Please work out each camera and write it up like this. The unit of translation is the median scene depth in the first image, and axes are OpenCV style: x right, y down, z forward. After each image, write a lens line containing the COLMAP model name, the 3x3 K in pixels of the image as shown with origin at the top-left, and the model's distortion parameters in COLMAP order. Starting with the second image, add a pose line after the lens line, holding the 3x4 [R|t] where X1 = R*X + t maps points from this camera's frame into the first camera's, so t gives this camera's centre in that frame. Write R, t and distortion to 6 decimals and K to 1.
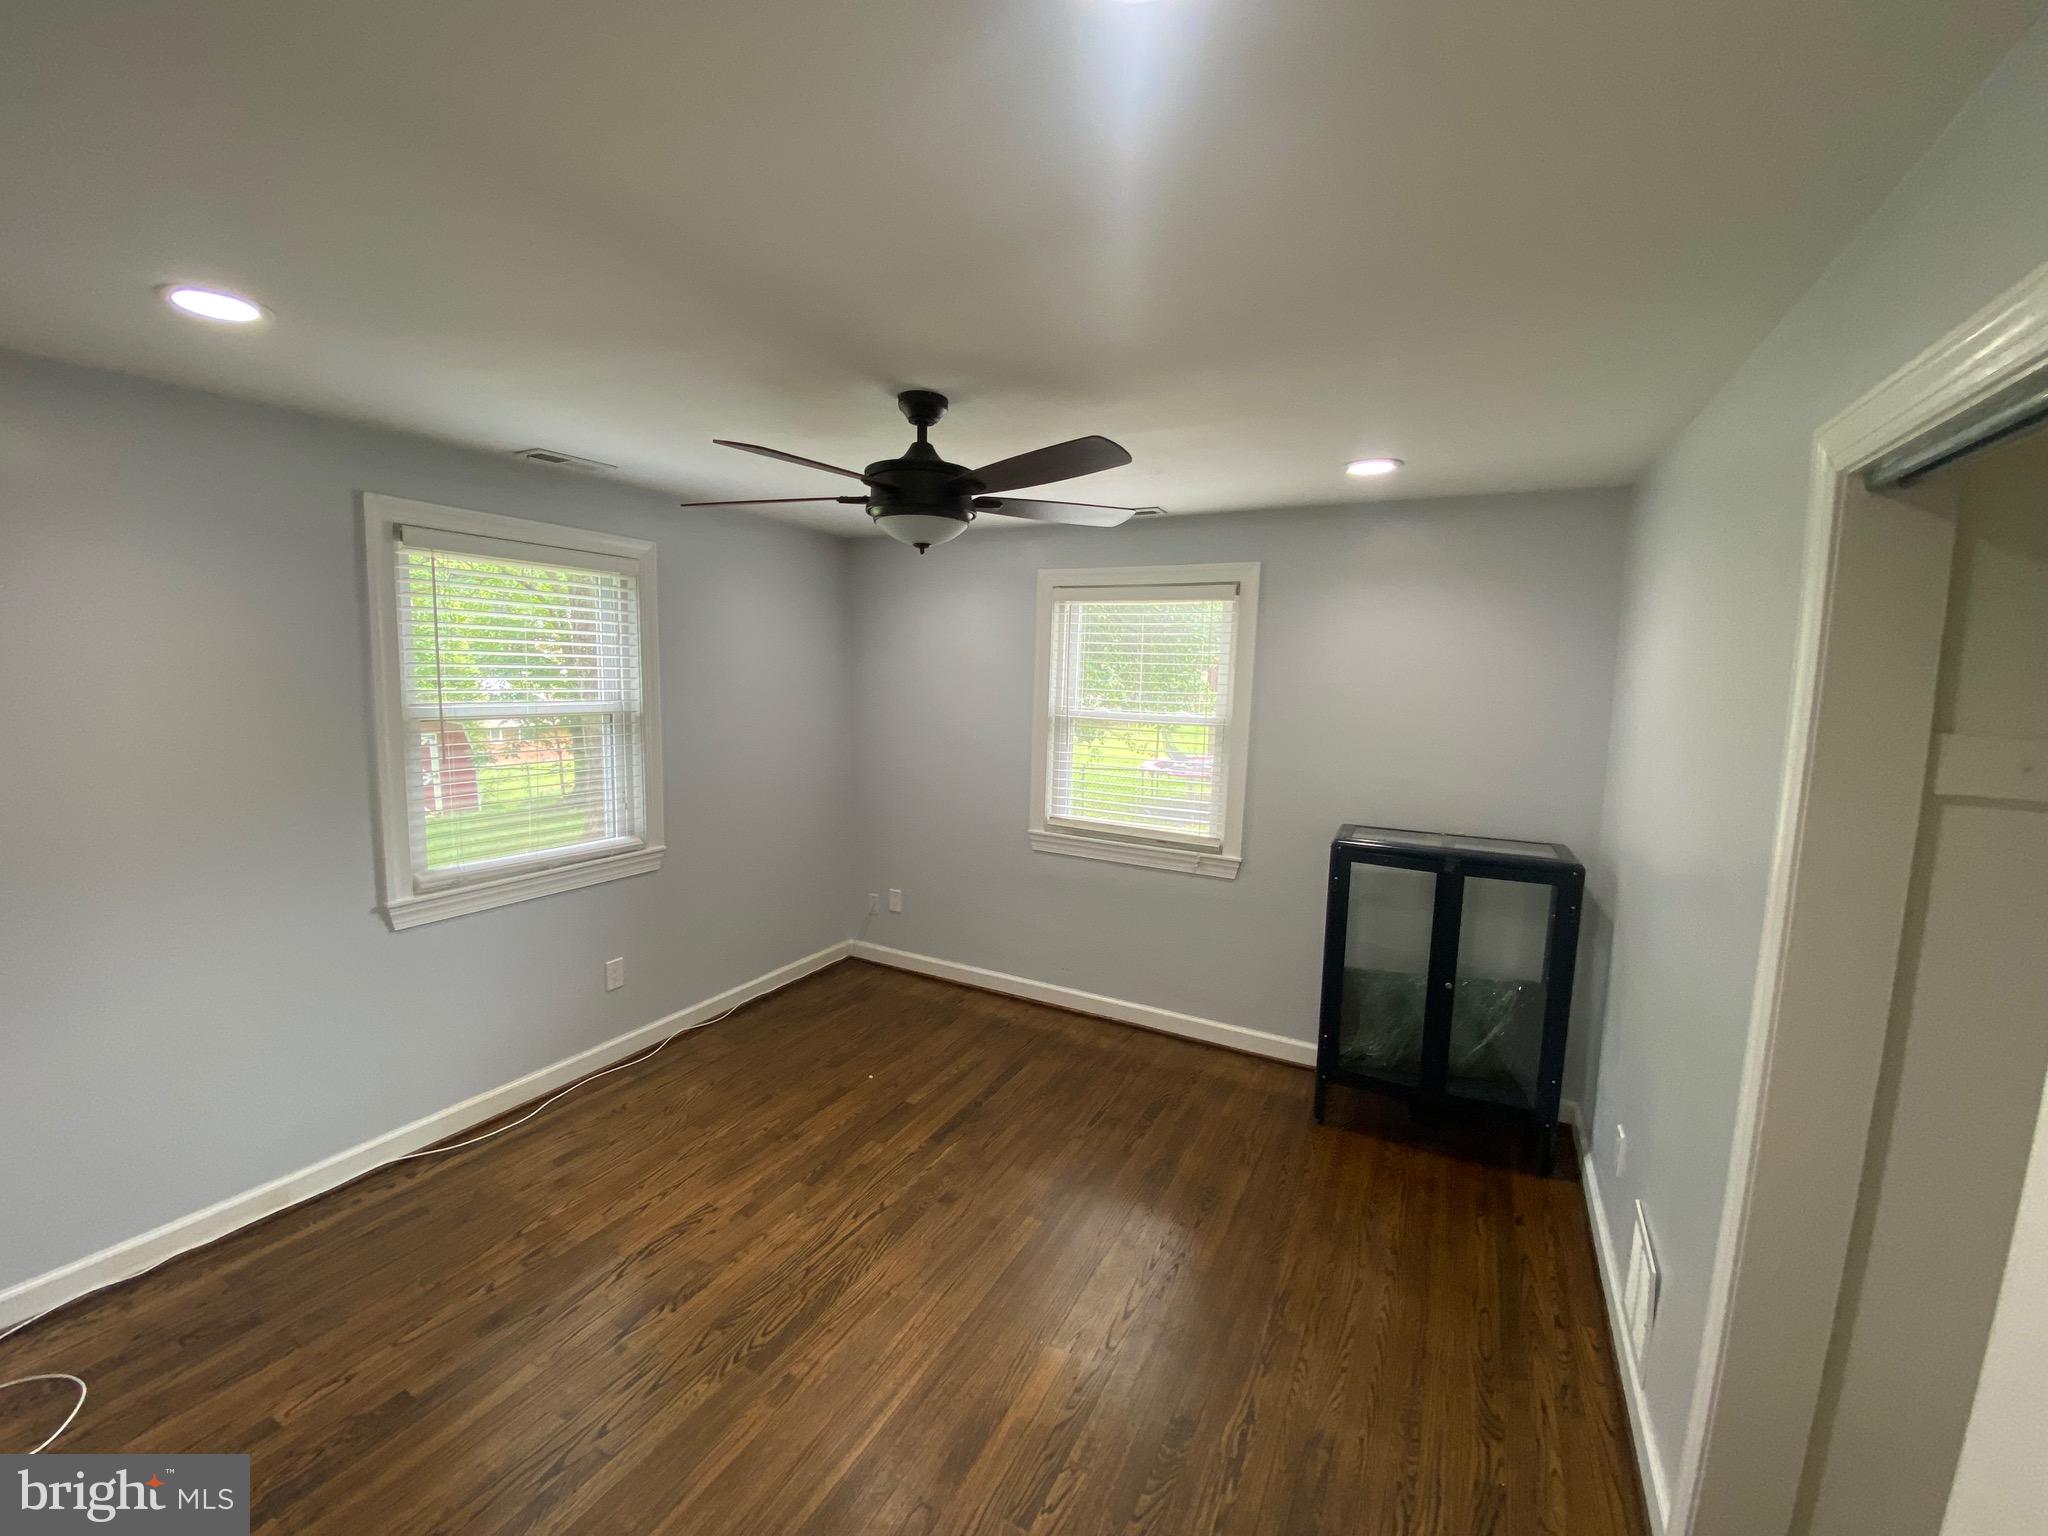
lens RADIAL K [[835.6, 0, 1016.7], [0, 835.6, 760.9], [0, 0, 1]] dist [0.016215, -0.018763]
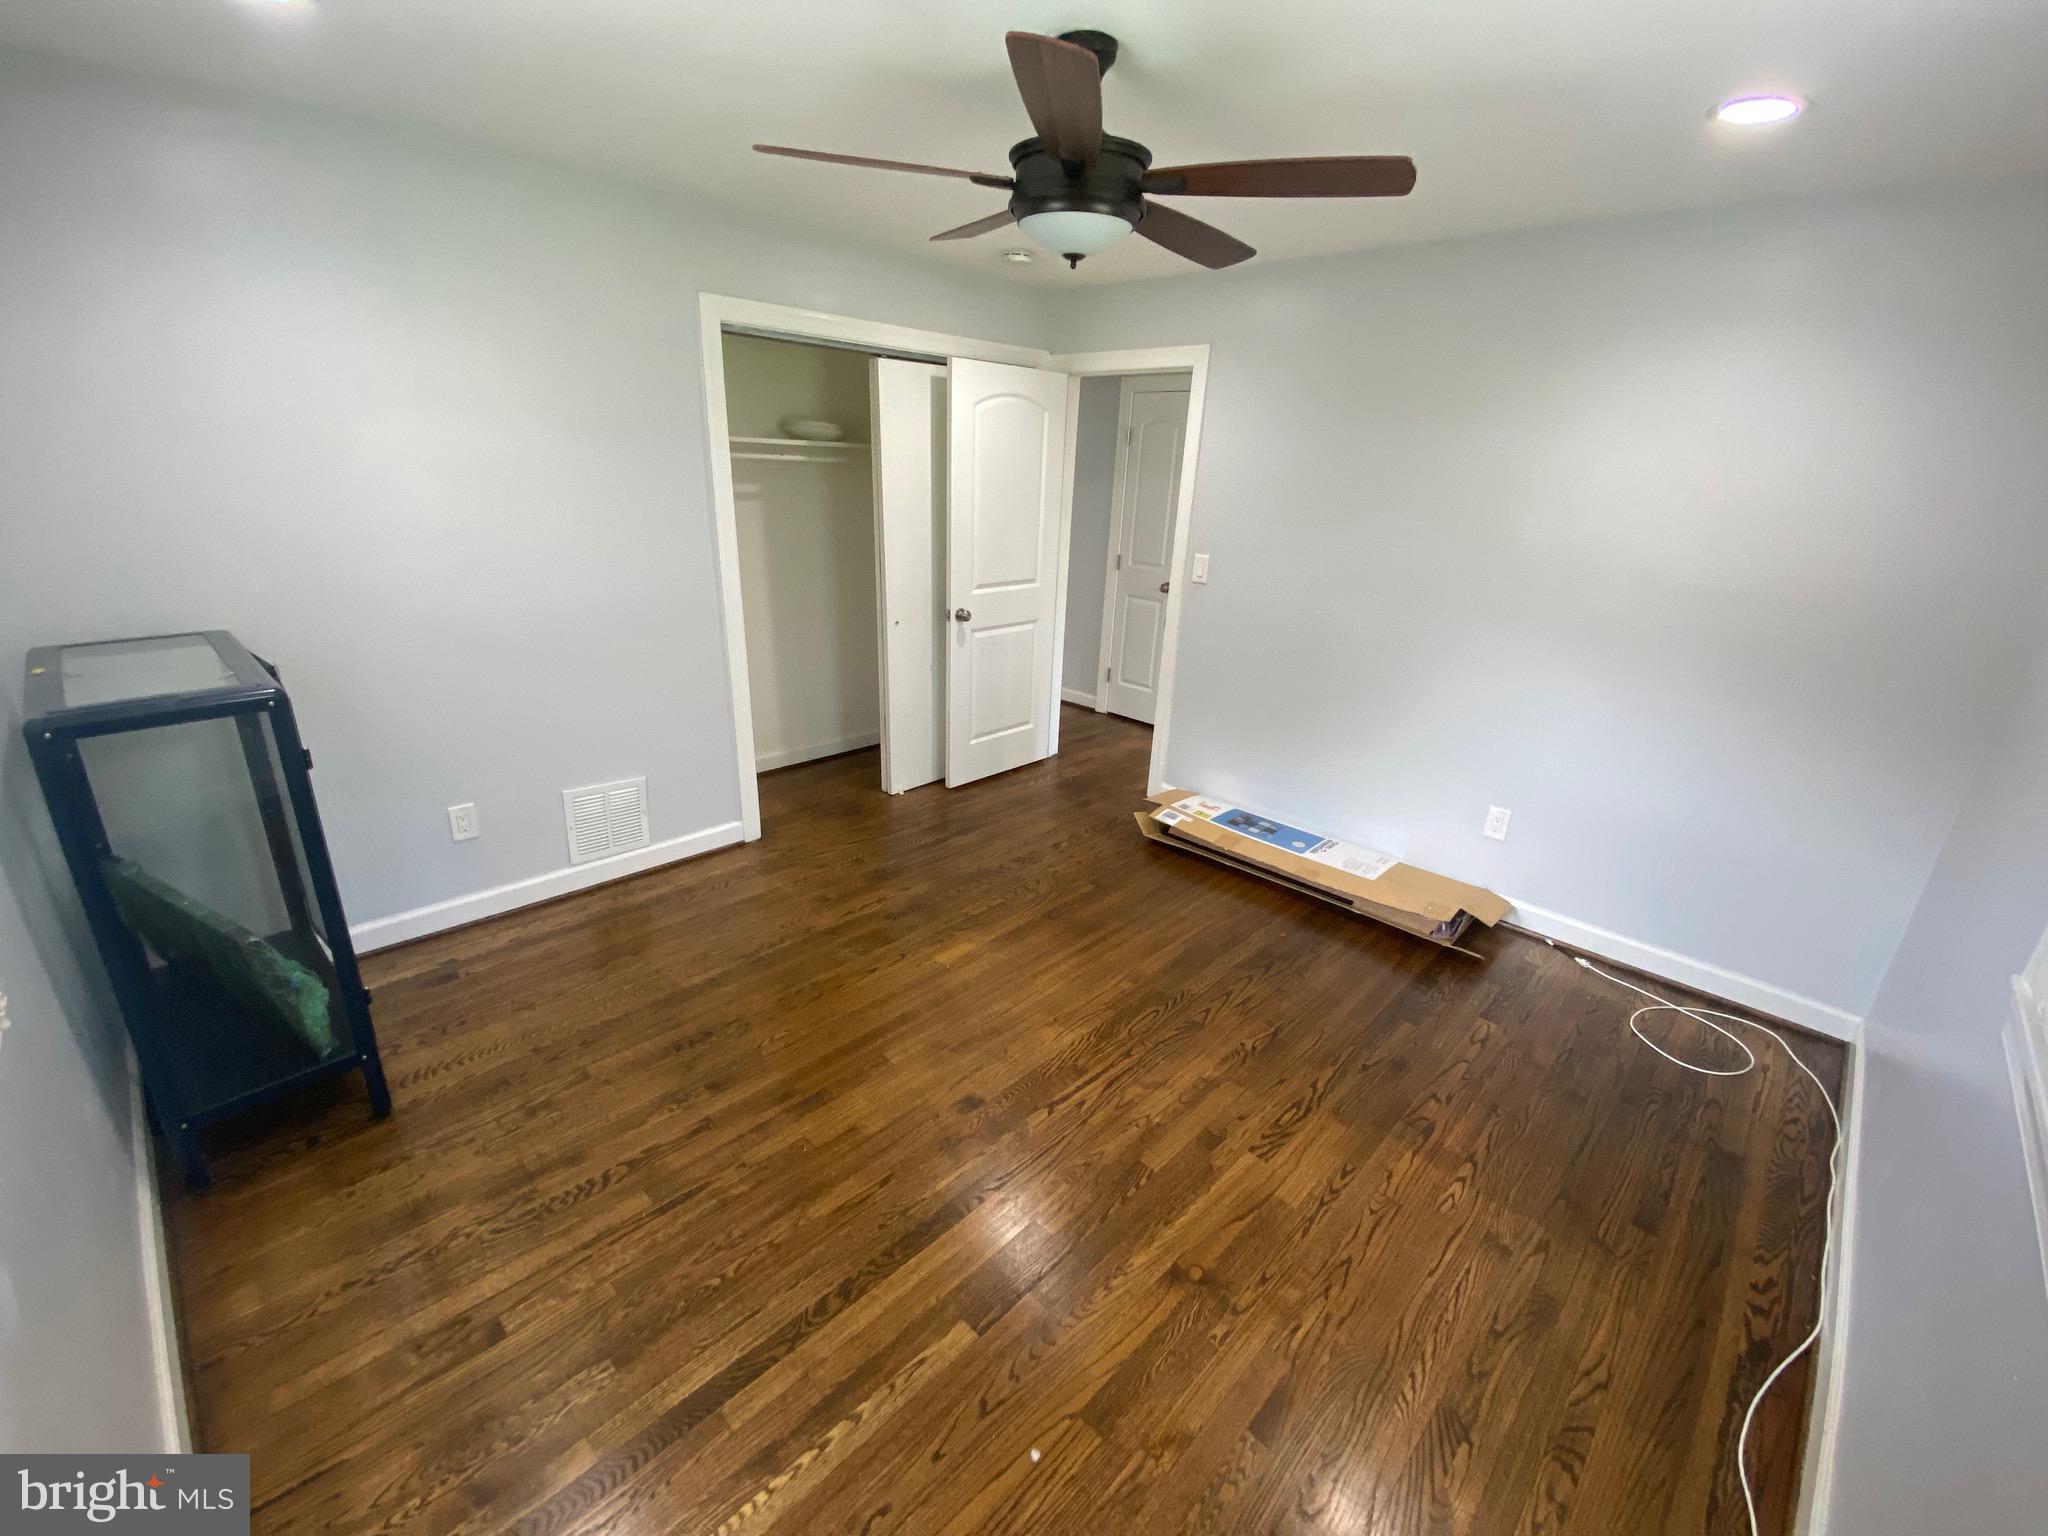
lens RADIAL K [[835.6, 0, 1016.7], [0, 835.6, 760.9], [0, 0, 1]] dist [0.016215, -0.018763]
pose [[-0.957896, -0.151968, 0.243602, -0.334720], [-0.029612, 0.896206, 0.442648, -0.179644], [-0.285586, 0.416797, -0.862972, 1.902973]]
